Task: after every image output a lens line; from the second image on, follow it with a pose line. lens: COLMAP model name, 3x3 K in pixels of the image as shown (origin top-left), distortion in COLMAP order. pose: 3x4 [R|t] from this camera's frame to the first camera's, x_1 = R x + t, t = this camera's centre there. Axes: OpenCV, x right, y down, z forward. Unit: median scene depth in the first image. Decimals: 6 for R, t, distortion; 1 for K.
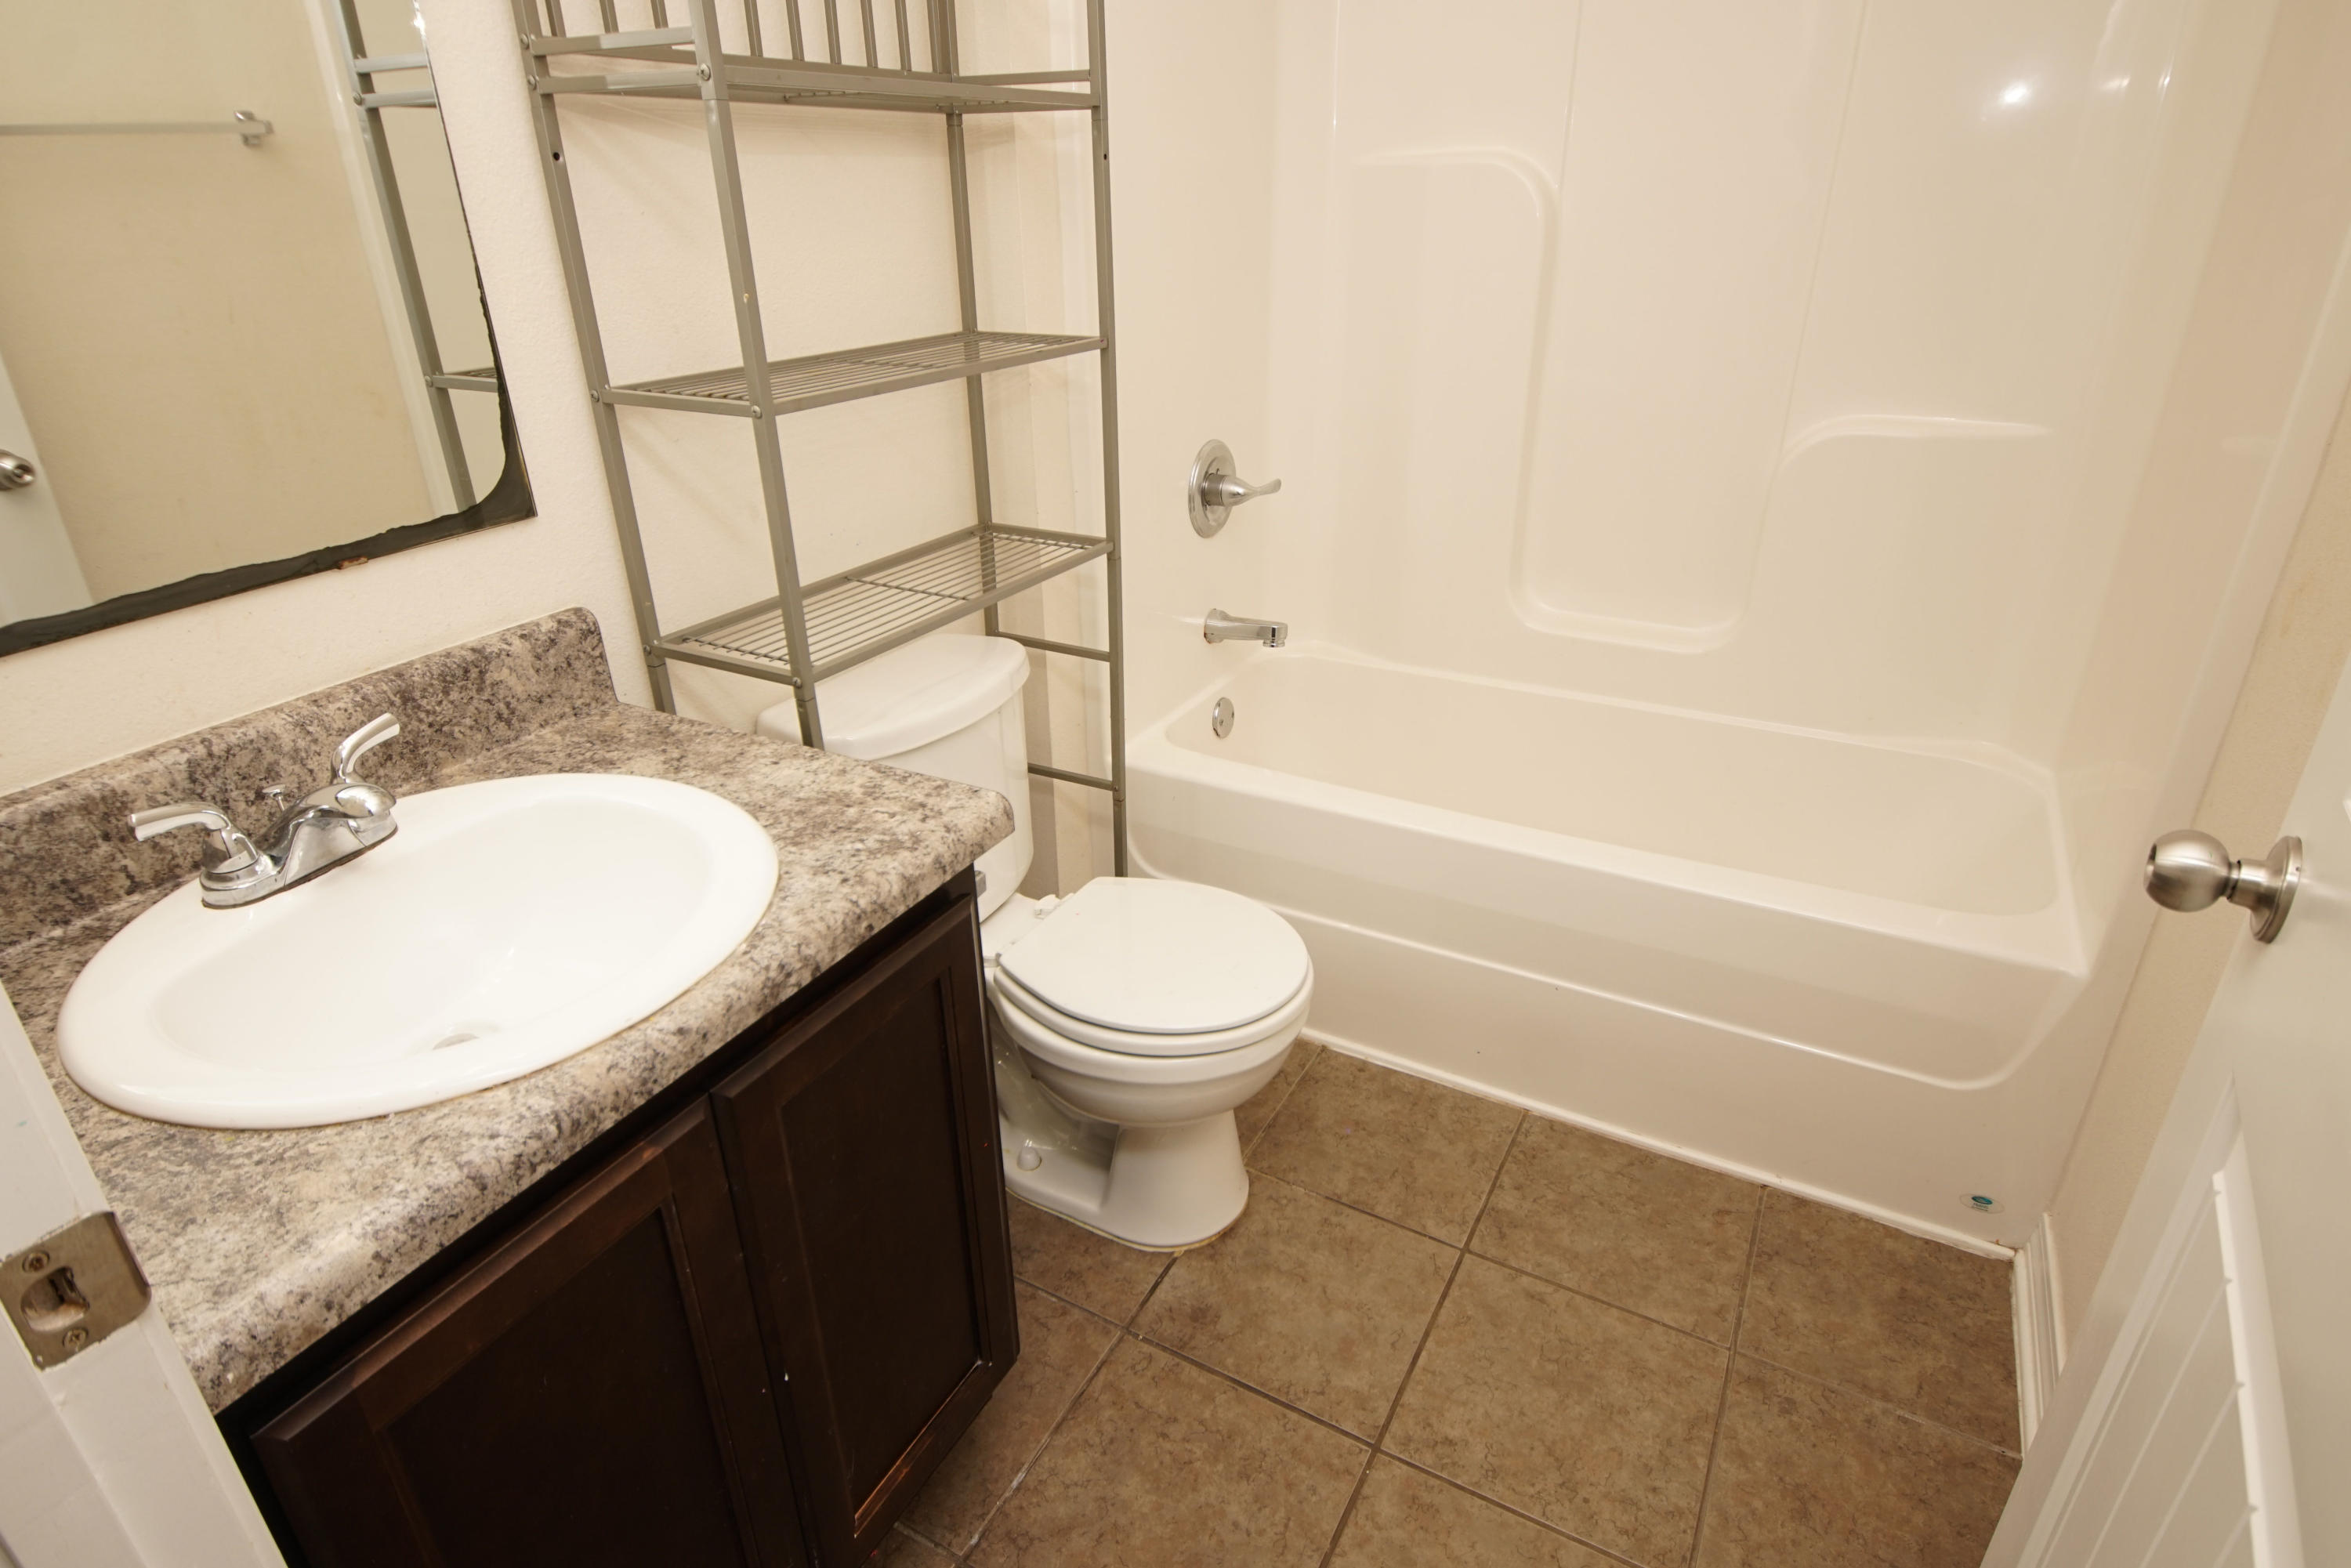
lens RADIAL K [[1261.1, 0, 1155.9], [0, 1261.1, 772.2], [0, 0, 1]] dist [0.035718, -0.032341]
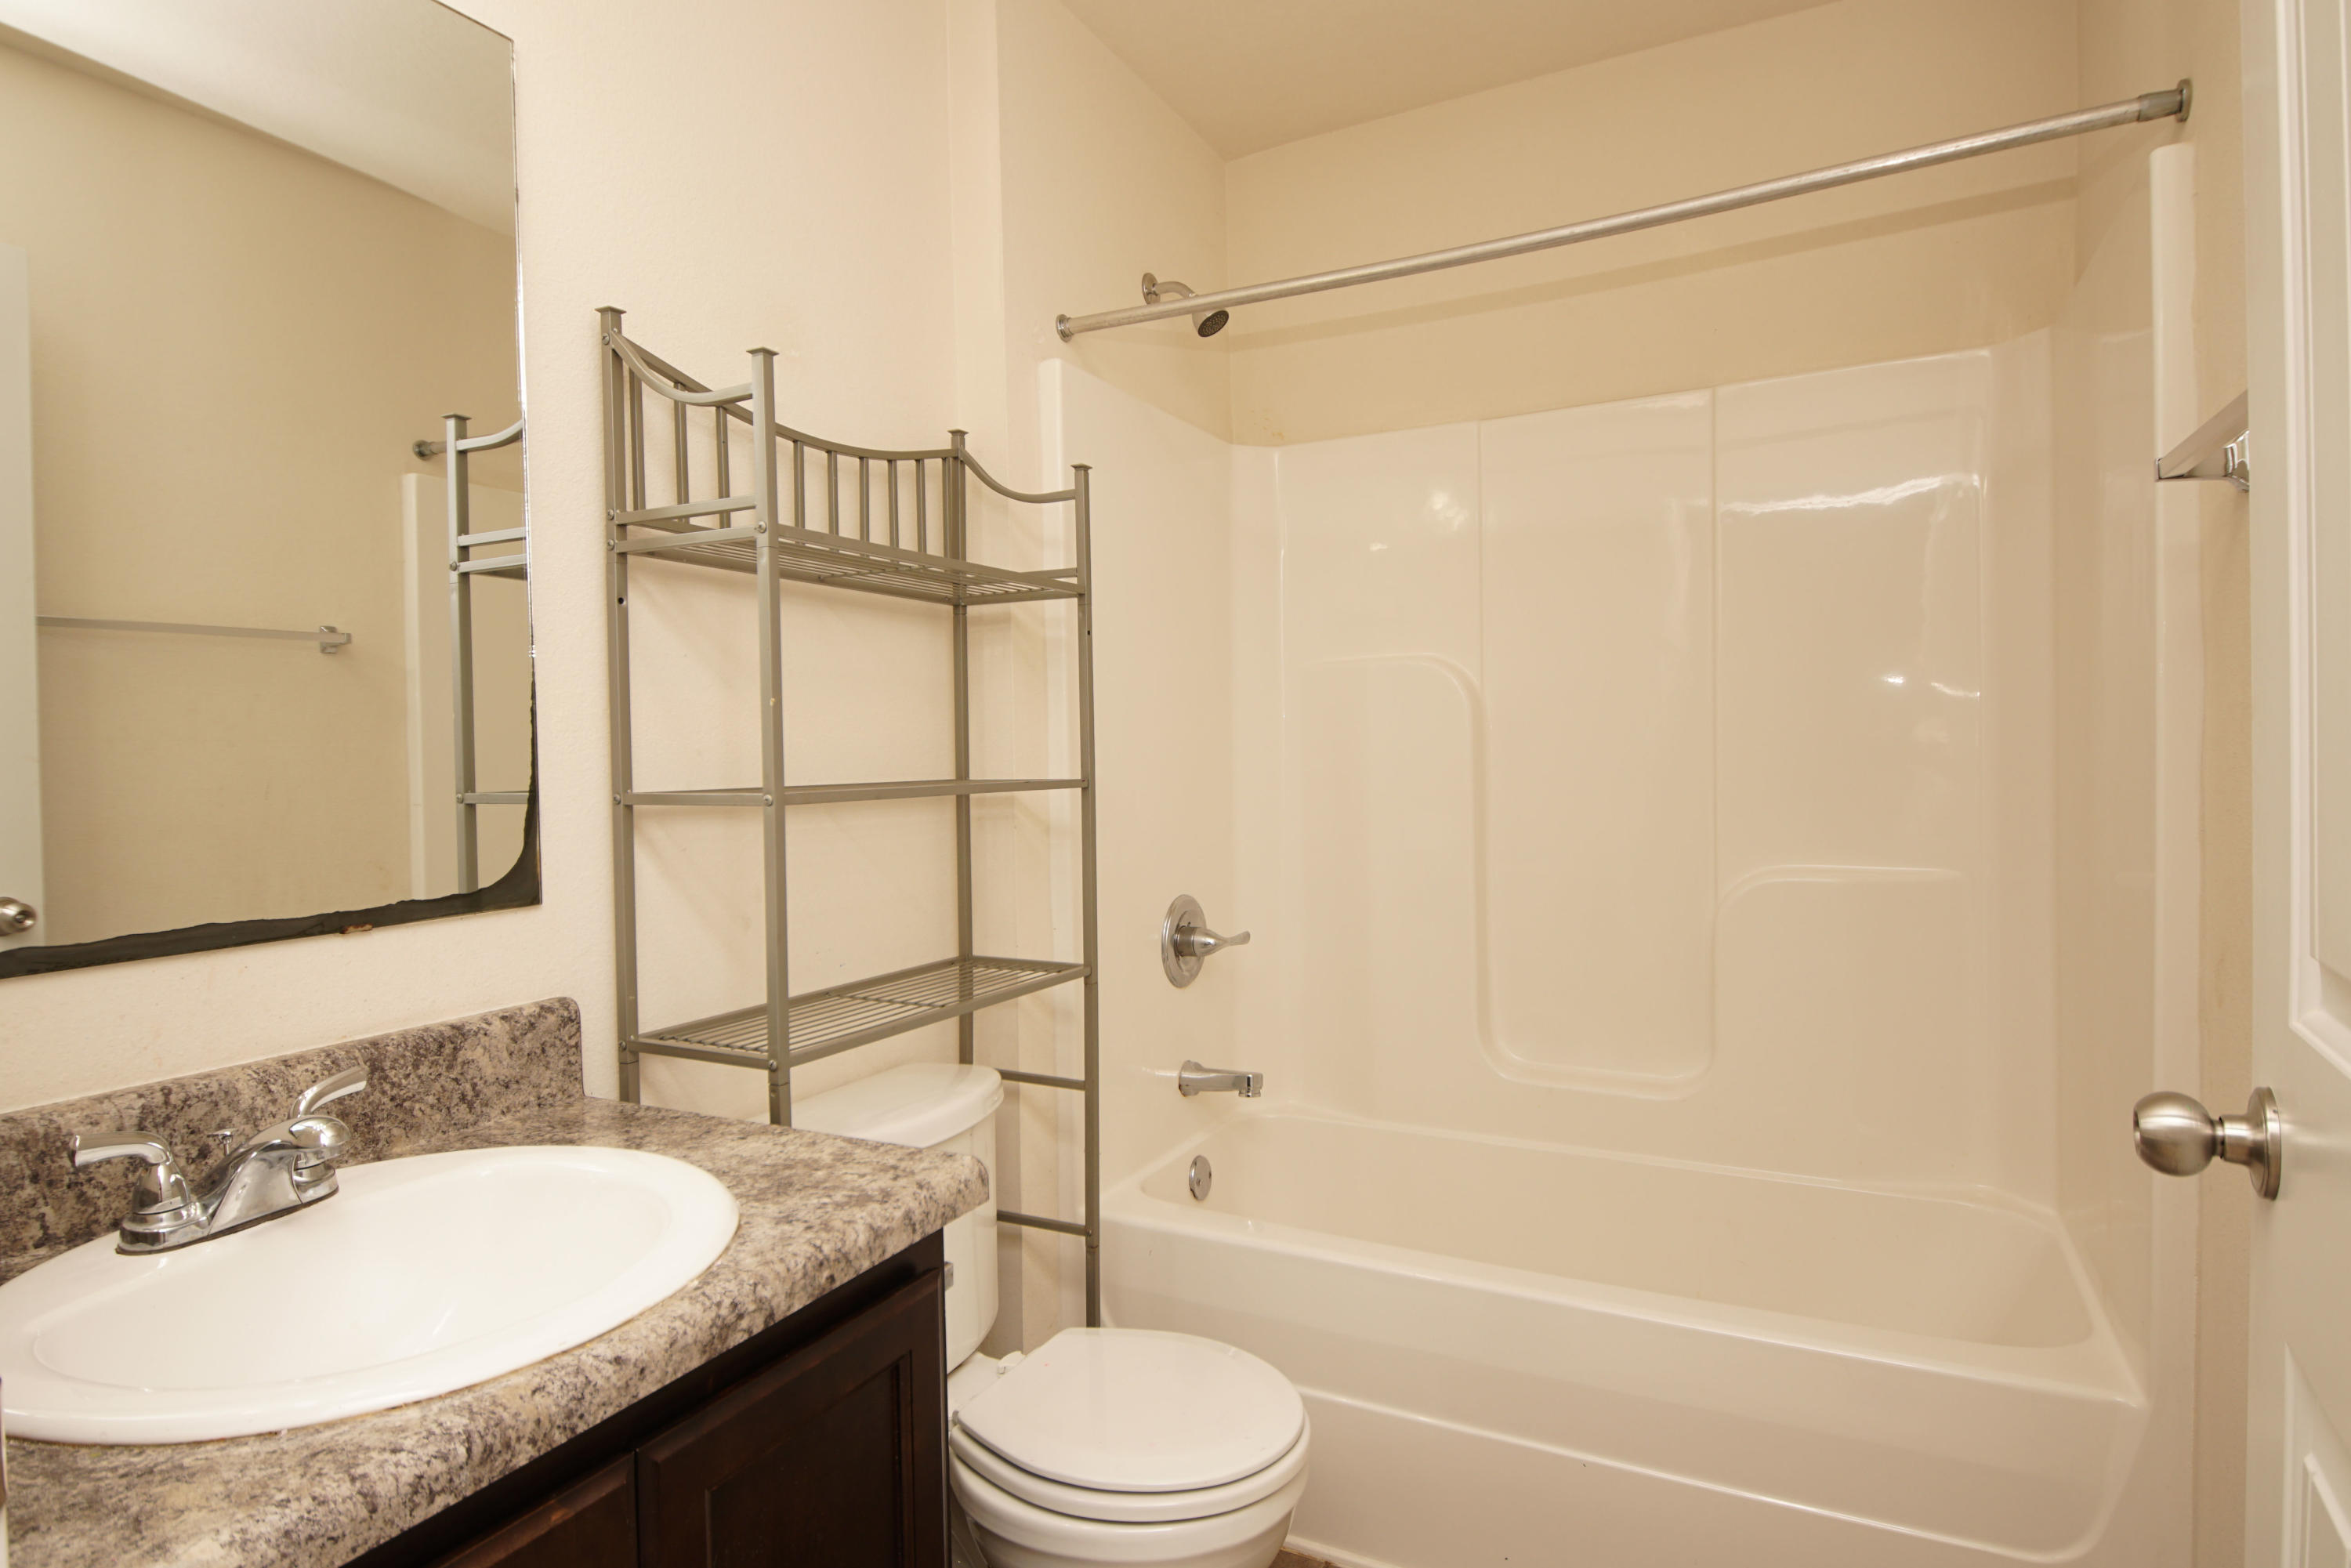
lens RADIAL K [[1261.1, 0, 1155.9], [0, 1261.1, 772.2], [0, 0, 1]] dist [0.035718, -0.032341]
pose [[0.999676, 0.001021, 0.025448, -0.010711], [0.009484, 0.912401, -0.409187, 0.148446], [-0.023637, 0.409296, 0.912095, -0.007588]]
